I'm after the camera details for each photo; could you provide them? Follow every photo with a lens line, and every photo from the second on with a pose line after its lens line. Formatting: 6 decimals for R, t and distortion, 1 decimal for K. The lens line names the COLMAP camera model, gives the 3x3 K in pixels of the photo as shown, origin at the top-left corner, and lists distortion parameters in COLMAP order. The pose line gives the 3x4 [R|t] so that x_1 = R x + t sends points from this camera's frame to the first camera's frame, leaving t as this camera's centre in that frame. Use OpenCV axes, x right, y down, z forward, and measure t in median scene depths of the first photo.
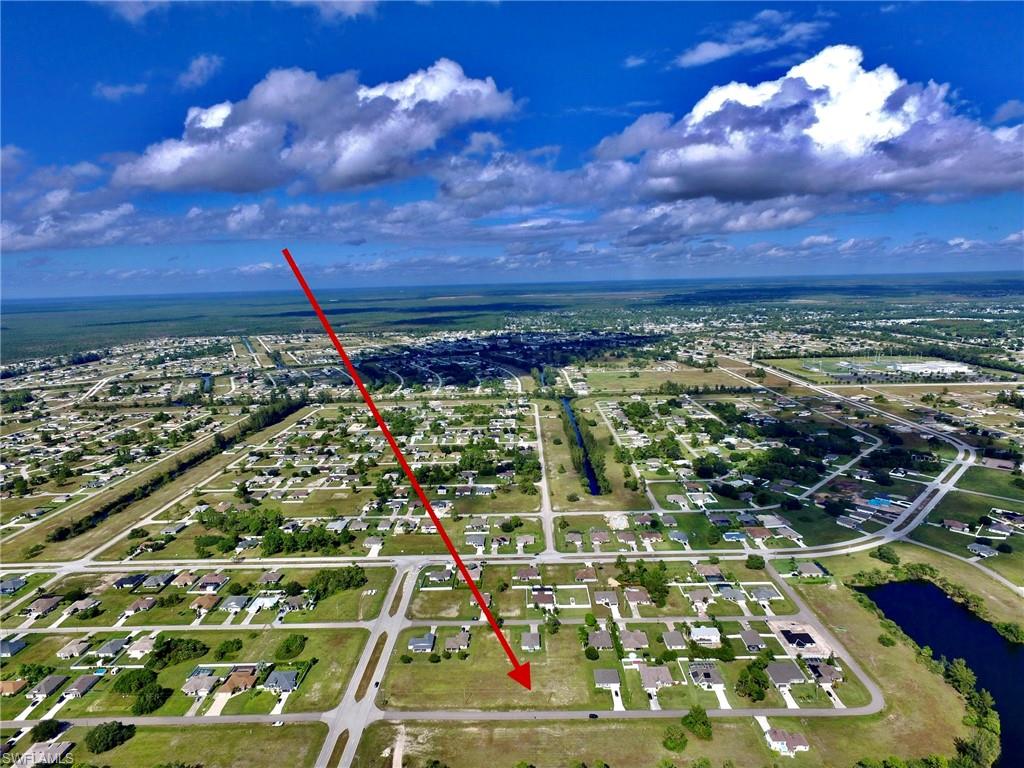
lens RADIAL K [[595.2, 0, 512.6], [0, 595.2, 384.3], [0, 0, 1]] dist [-0.013415, 0.015817]
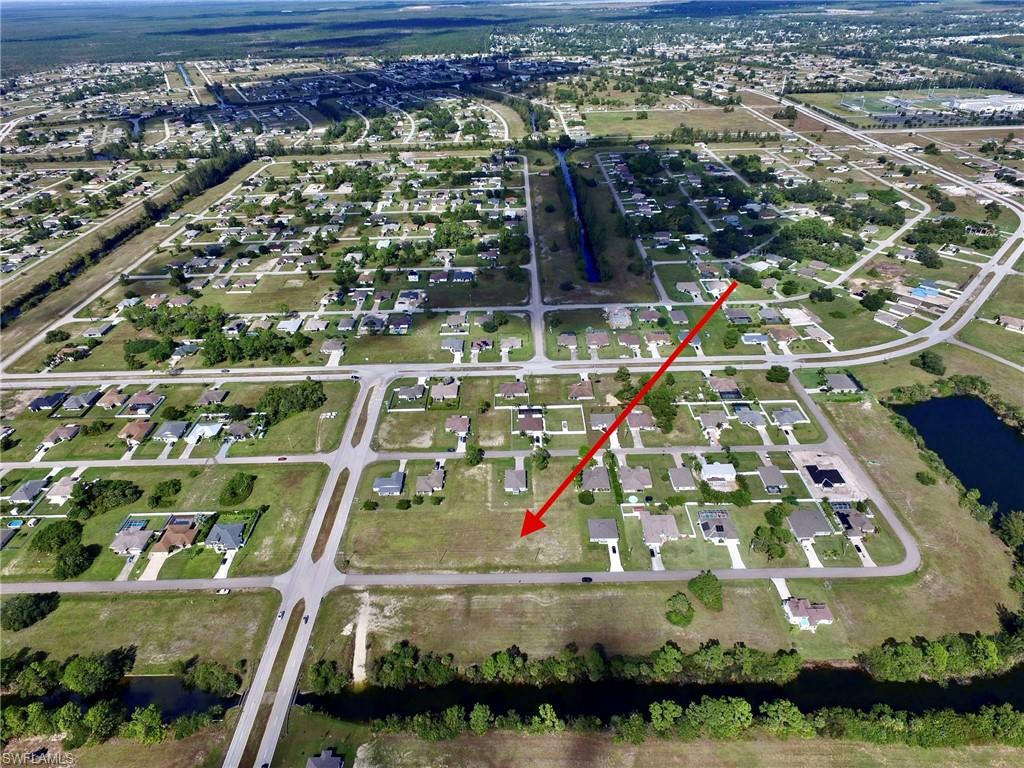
lens RADIAL K [[595.2, 0, 512.9], [0, 595.2, 386.3], [0, 0, 1]] dist [-0.013415, 0.015817]
pose [[0.999829, -0.010496, 0.015239, 0.012988], [0.003305, 0.911607, 0.411049, -0.040657], [-0.018206, -0.410929, 0.911486, 0.235900]]
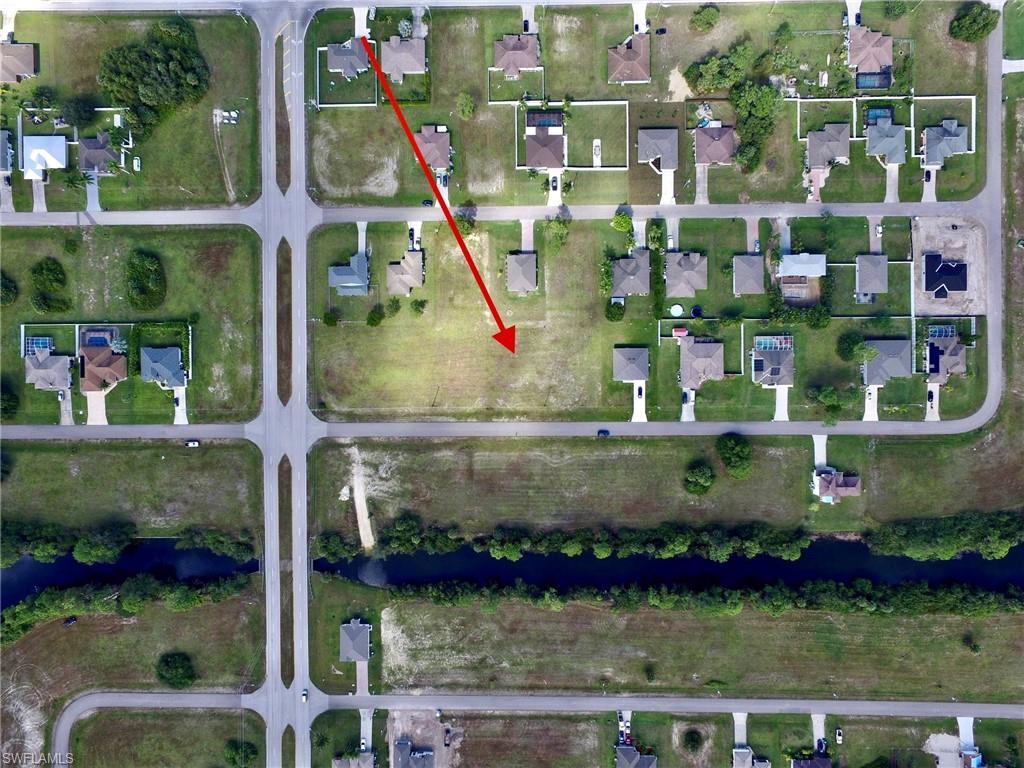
lens RADIAL K [[595.2, 0, 508.7], [0, 595.2, 386.9], [0, 0, 1]] dist [-0.013415, 0.015817]
pose [[0.999637, -0.023801, 0.012602, 0.004798], [-0.008271, 0.174002, 0.984710, -0.146135], [-0.025630, -0.984458, 0.173742, 0.672864]]
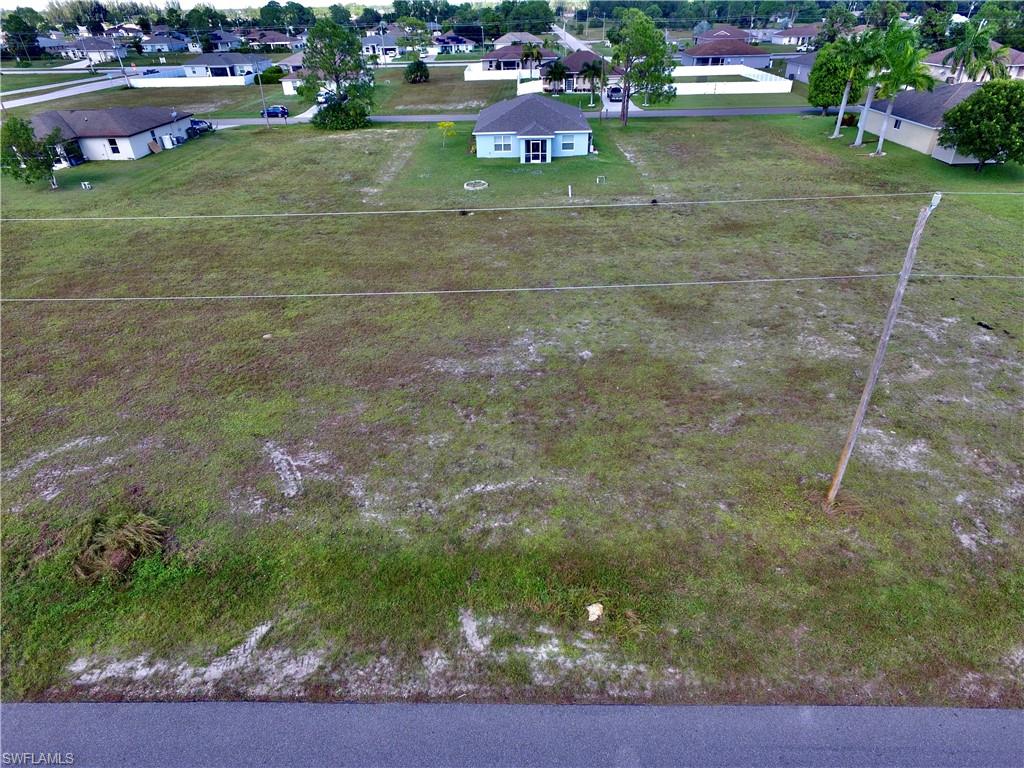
lens RADIAL K [[595.2, 0, 515.1], [0, 595.2, 386.2], [0, 0, 1]] dist [-0.013415, 0.015817]
pose [[0.999970, 0.002060, 0.007461, 0.021324], [-0.004777, 0.922691, 0.385510, 0.378317], [-0.006090, -0.385534, 0.922674, 0.713959]]
